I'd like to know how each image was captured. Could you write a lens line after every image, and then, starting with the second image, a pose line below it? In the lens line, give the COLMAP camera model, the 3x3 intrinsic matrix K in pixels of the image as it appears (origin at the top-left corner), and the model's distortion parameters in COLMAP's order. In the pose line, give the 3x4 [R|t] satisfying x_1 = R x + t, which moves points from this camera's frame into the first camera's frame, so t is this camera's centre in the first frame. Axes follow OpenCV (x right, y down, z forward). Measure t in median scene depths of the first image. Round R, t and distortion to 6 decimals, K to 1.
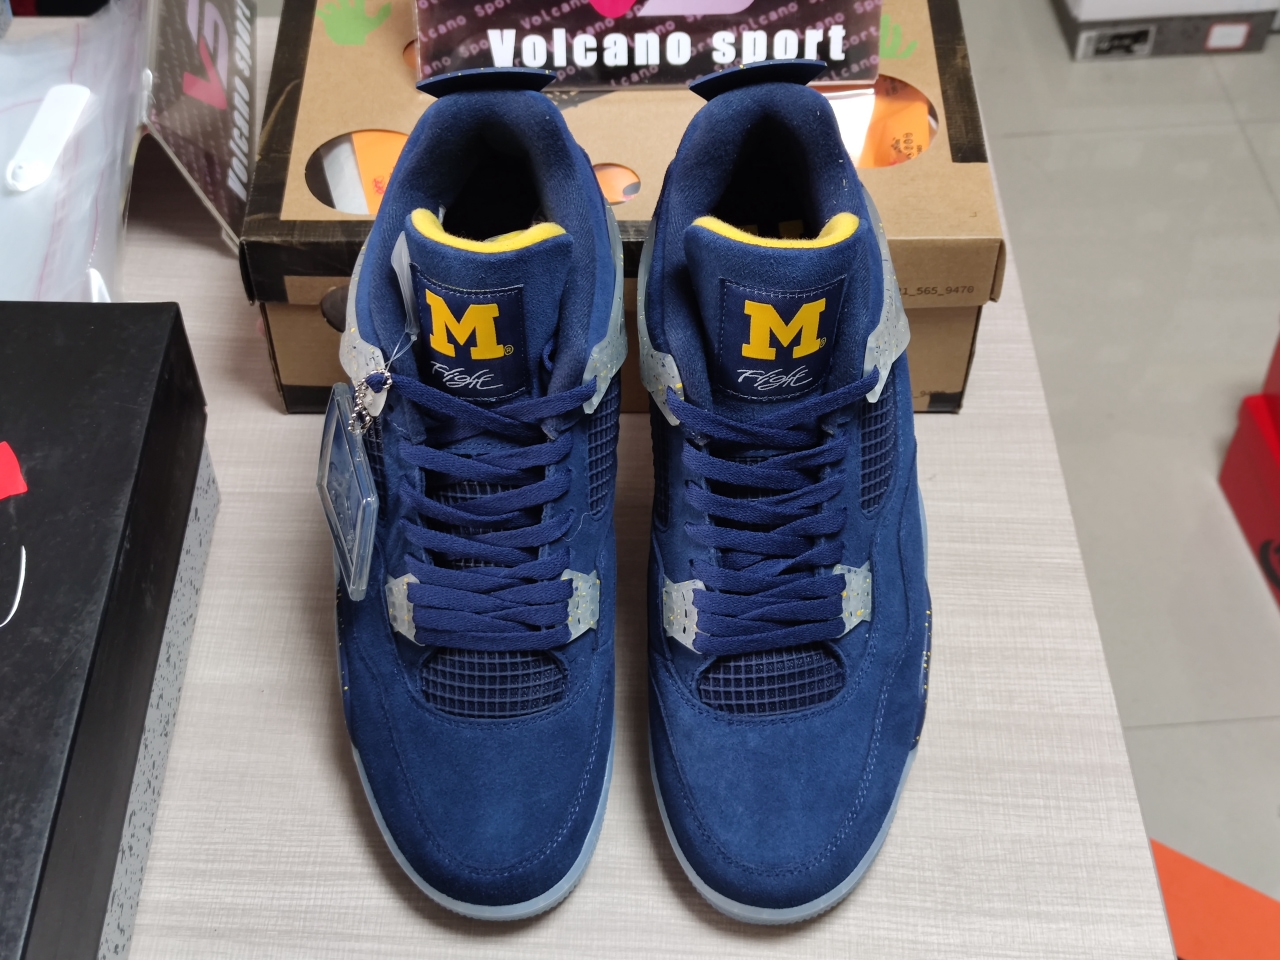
lens RADIAL K [[1705.3, 0, 640.0], [0, 1705.3, 480.0], [0, 0, 1]] dist [0.119270, -0.384810]
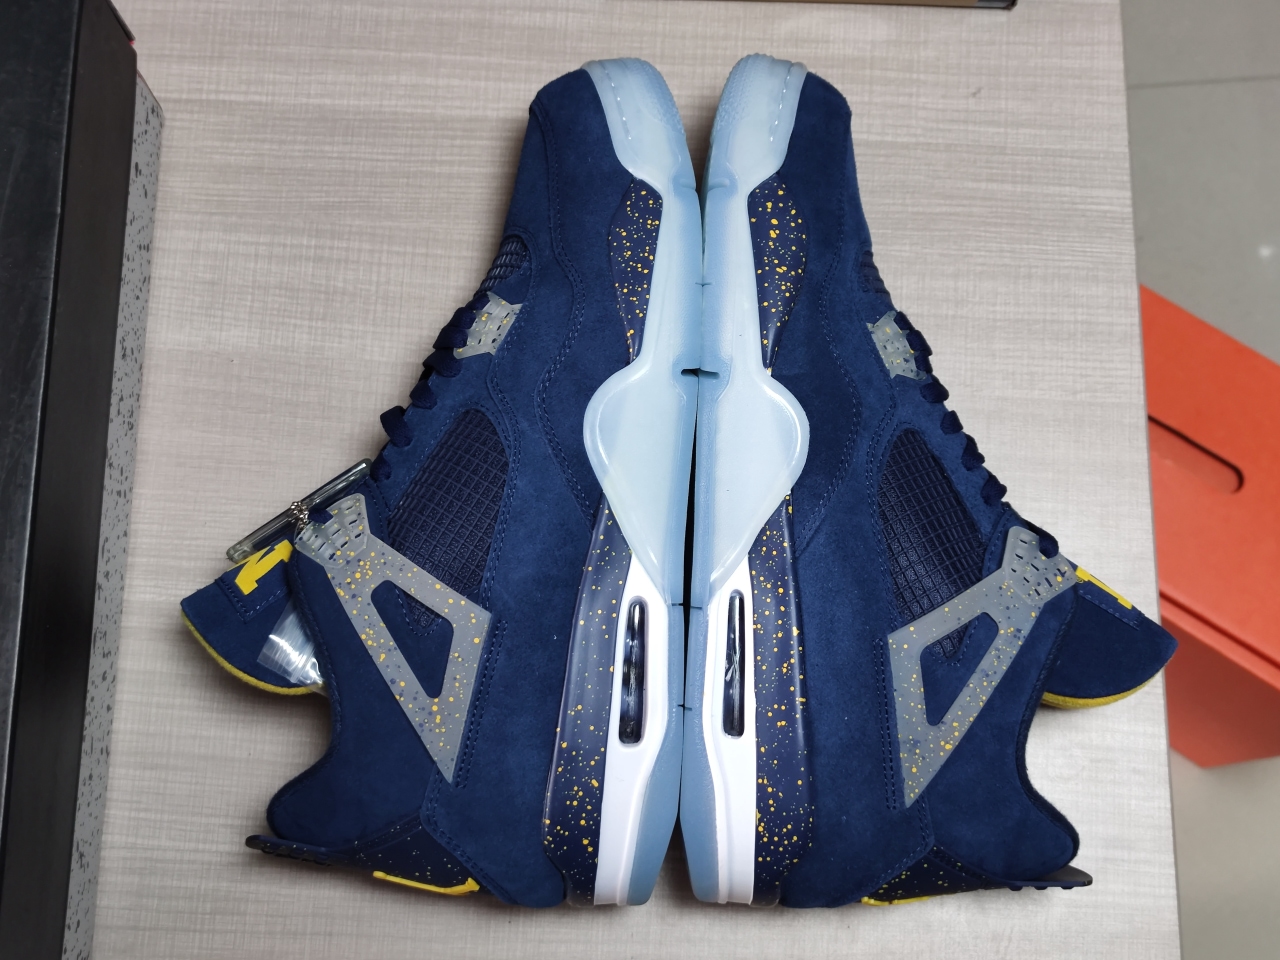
lens RADIAL K [[1705.3, 0, 640.0], [0, 1705.3, 480.0], [0, 0, 1]] dist [0.119270, -0.384810]
pose [[0.999773, 0.021276, 0.000551, 0.002770], [-0.019213, 0.891094, 0.453412, -0.240244], [0.009156, -0.453320, 0.891301, 0.136806]]
